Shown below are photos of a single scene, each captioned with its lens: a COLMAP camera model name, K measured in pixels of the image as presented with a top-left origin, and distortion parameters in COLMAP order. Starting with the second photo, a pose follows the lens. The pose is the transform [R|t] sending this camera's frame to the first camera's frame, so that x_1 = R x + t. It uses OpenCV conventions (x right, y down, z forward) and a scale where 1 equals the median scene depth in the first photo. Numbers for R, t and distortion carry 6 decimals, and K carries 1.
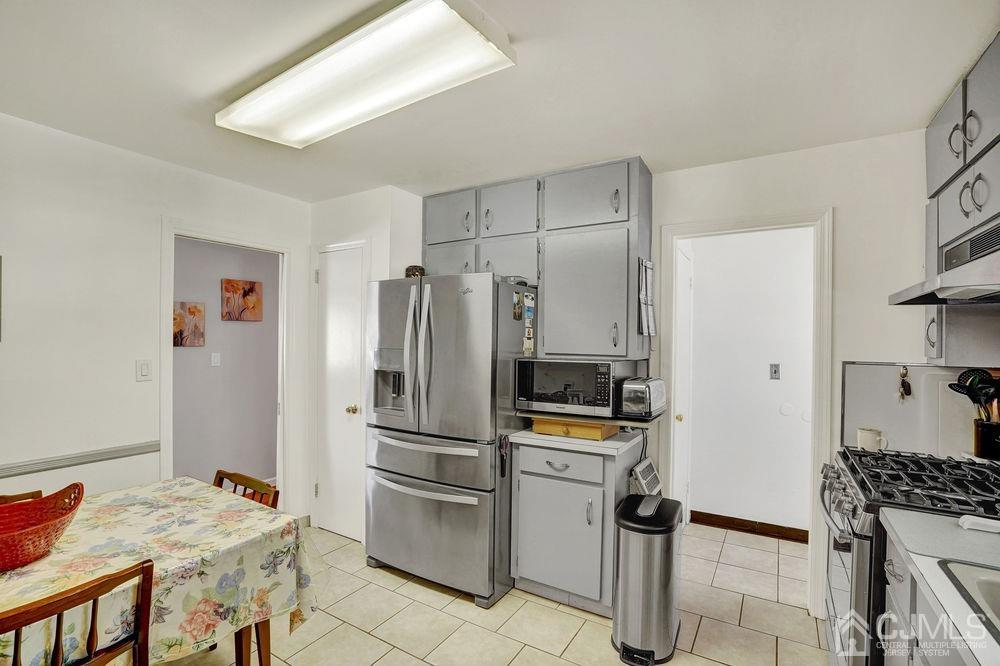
lens RADIAL K [[464.3, 0, 499.4], [0, 464.3, 340.3], [0, 0, 1]] dist [-0.061022, 0.023391]
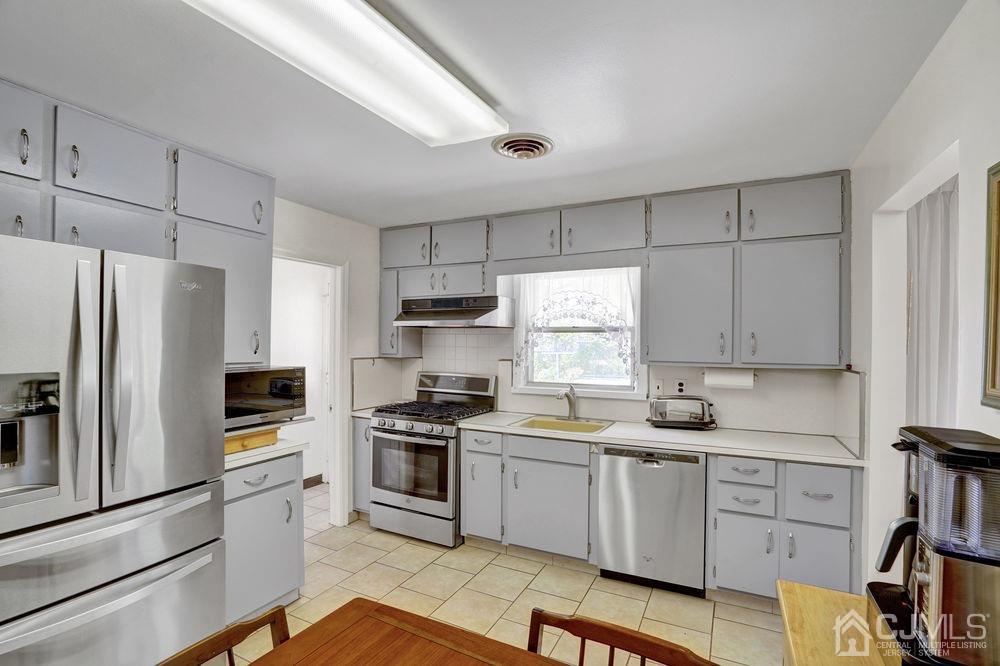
lens RADIAL K [[464.3, 0, 499.4], [0, 464.3, 340.3], [0, 0, 1]] dist [-0.061022, 0.023391]
pose [[-0.075803, -0.008110, 0.997090, -0.894746], [-0.003854, 0.999962, 0.007841, -0.029344], [-0.997115, -0.003248, -0.075831, 0.602563]]
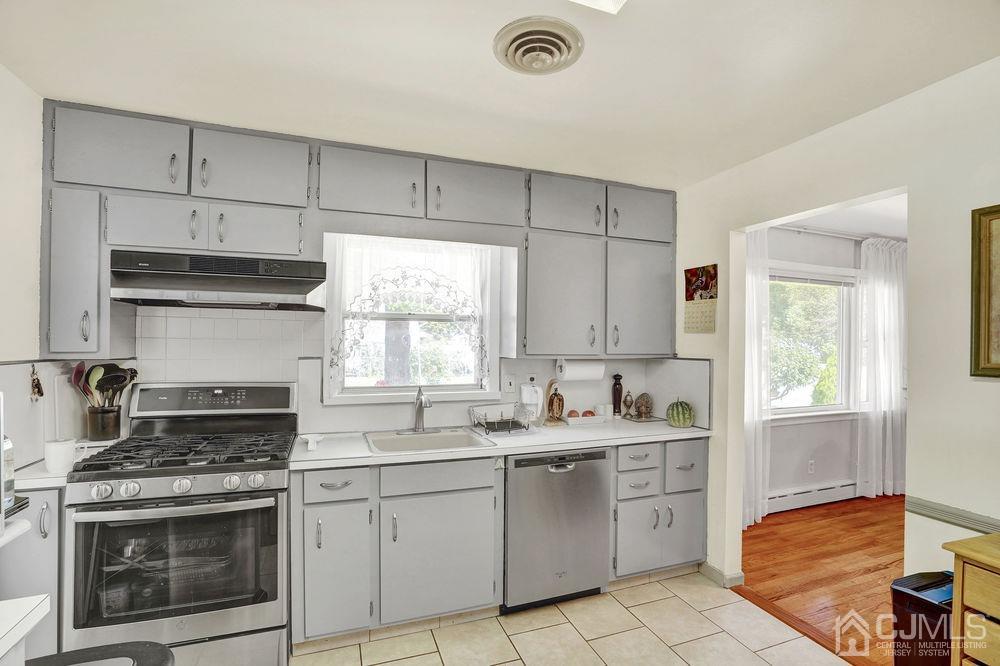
lens RADIAL K [[464.3, 0, 499.4], [0, 464.3, 340.3], [0, 0, 1]] dist [-0.061022, 0.023391]
pose [[-0.782361, -0.015710, 0.622627, -0.303841], [-0.015532, 0.999863, 0.005713, -0.003738], [-0.622631, -0.005201, -0.782498, 1.041524]]
